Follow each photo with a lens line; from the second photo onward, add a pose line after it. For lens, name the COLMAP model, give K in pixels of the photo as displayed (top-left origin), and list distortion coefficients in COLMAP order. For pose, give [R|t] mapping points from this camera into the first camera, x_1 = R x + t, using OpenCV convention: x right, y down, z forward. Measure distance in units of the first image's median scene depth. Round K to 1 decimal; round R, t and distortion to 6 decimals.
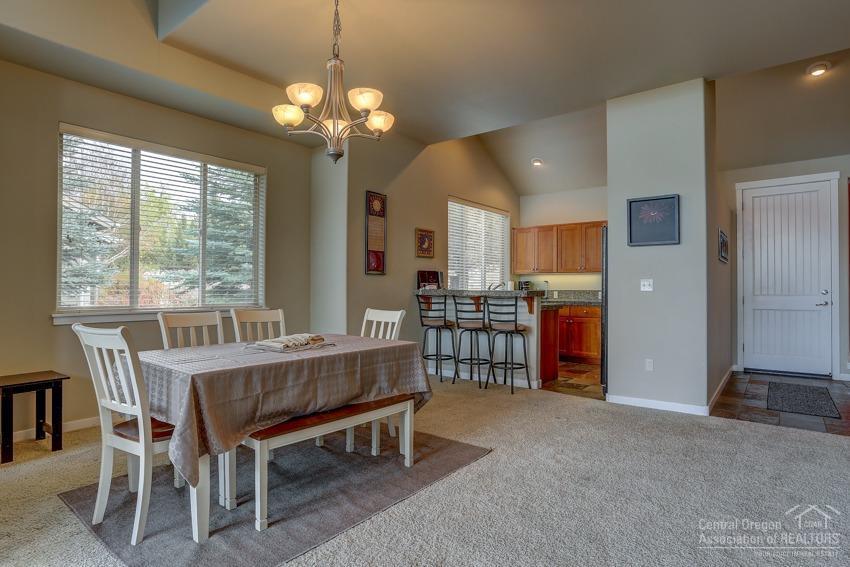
lens RADIAL K [[458.0, 0, 425.5], [0, 458.0, 285.1], [0, 0, 1]] dist [-0.037847, 0.000351]
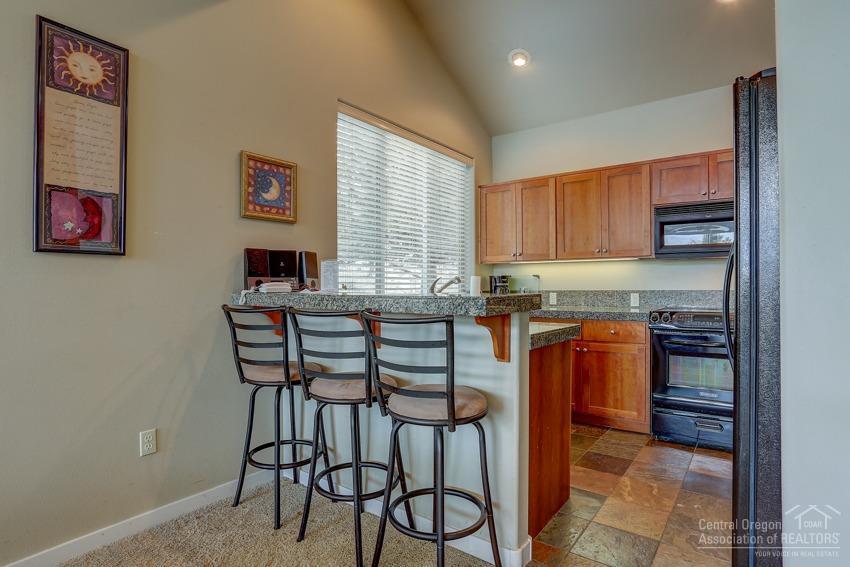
lens RADIAL K [[452.0, 0, 428.9], [0, 452.0, 280.2], [0, 0, 1]] dist [-0.003807, -0.000123]
pose [[0.999447, -0.006148, 0.032676, 0.130604], [0.006456, 0.999936, -0.009305, 0.002478], [-0.032617, 0.009511, 0.999423, 0.517599]]
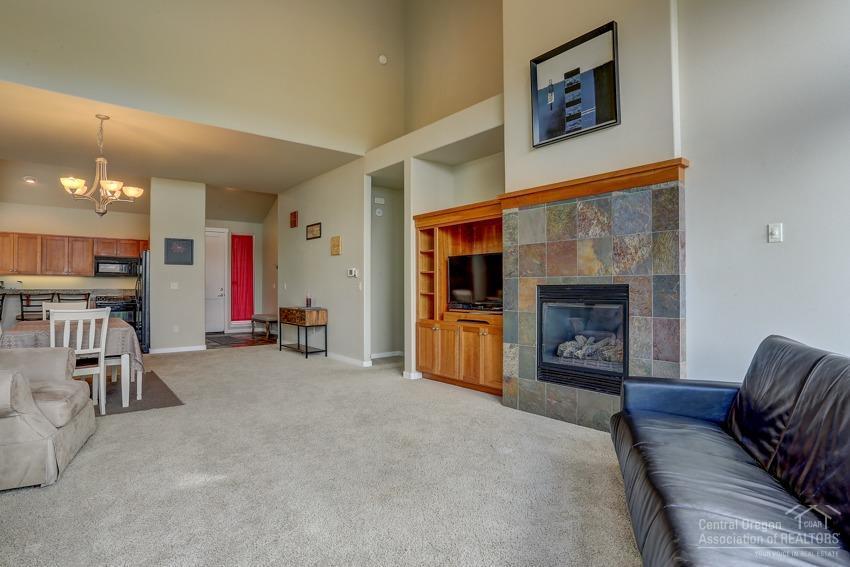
lens RADIAL K [[452.0, 0, 427.9], [0, 452.0, 278.1], [0, 0, 1]] dist [-0.003807, -0.000123]
pose [[0.231434, 0.011579, 0.972782, -0.715232], [-0.003702, 0.999932, -0.011021, -0.010173], [-0.972844, -0.001050, 0.231461, -0.288236]]
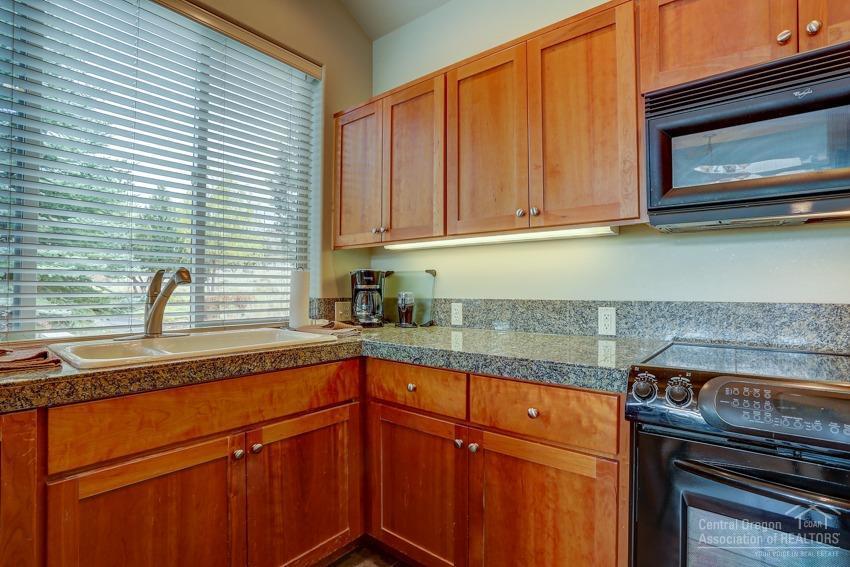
lens RADIAL K [[420.4, 0, 410.1], [0, 420.4, 279.6], [0, 0, 1]] dist [-0.029201, 0.002718]
pose [[0.998915, -0.002081, -0.046524, 0.322386], [0.001299, 0.999857, -0.016833, 0.003193], [0.046552, 0.016755, 0.998775, 0.860074]]
